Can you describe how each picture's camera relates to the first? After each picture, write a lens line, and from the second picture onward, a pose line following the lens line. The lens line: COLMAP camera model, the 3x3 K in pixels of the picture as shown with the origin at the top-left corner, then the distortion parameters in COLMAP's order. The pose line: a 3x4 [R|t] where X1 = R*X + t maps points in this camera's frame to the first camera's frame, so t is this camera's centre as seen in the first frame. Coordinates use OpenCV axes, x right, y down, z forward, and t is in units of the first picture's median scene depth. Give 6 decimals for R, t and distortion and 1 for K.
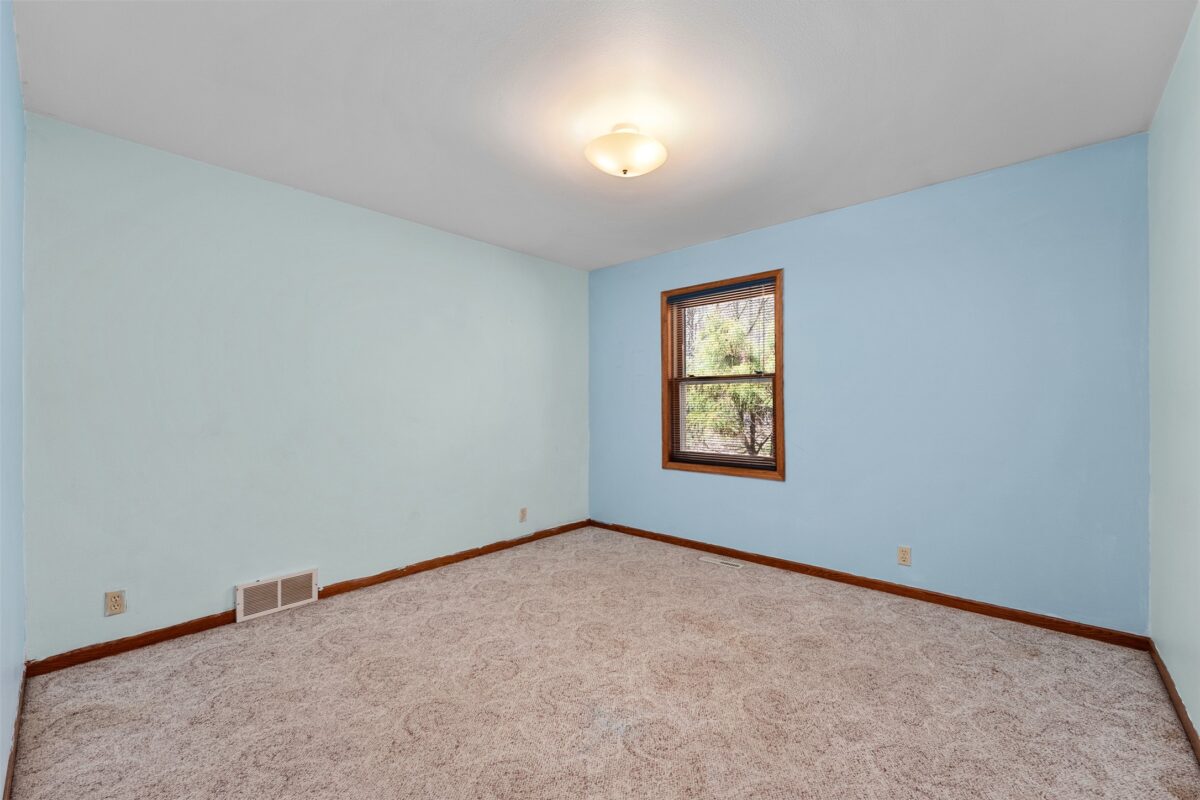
lens RADIAL K [[483.1, 0, 600.0], [0, 483.1, 403.3], [0, 0, 1]] dist [-0.002776, 0.000136]
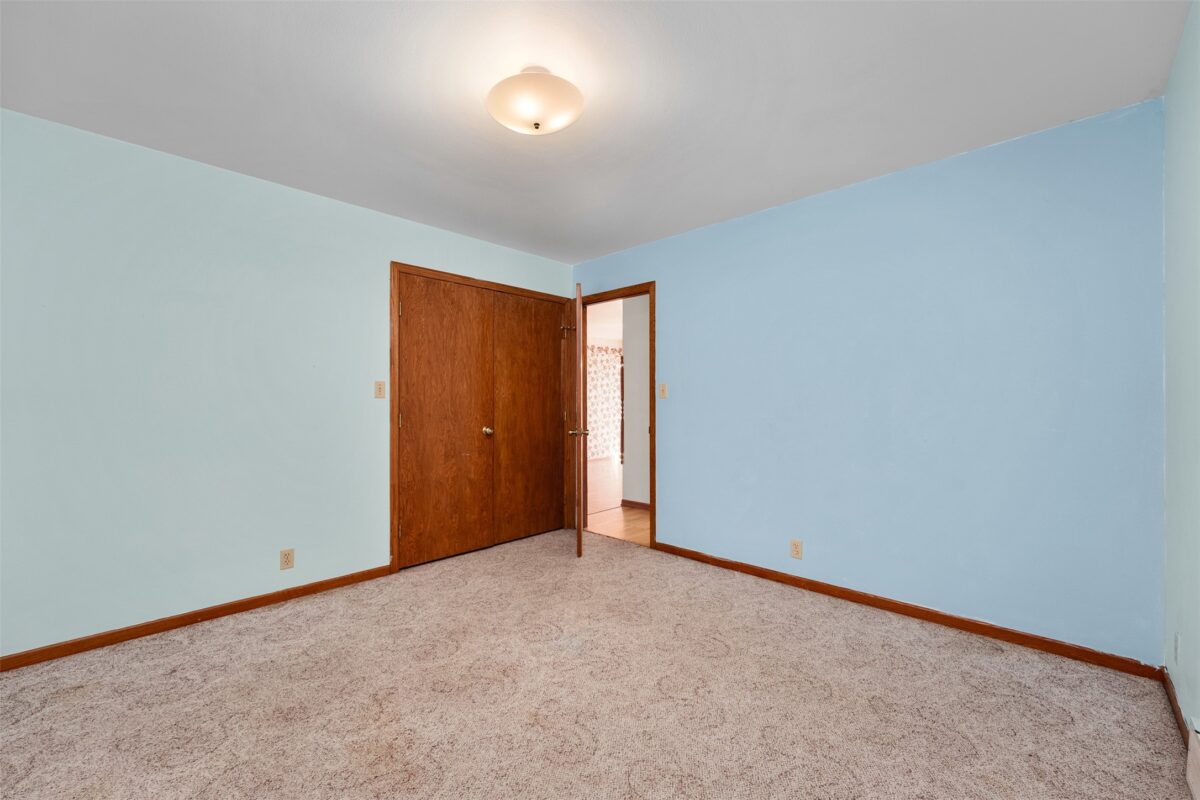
lens RADIAL K [[483.1, 0, 599.3], [0, 483.1, 399.2], [0, 0, 1]] dist [-0.002776, 0.000136]
pose [[-0.999563, 0.003349, 0.029367, -0.084160], [0.003191, 0.999980, -0.005437, 0.003240], [-0.029384, -0.005341, -0.999554, 1.930728]]
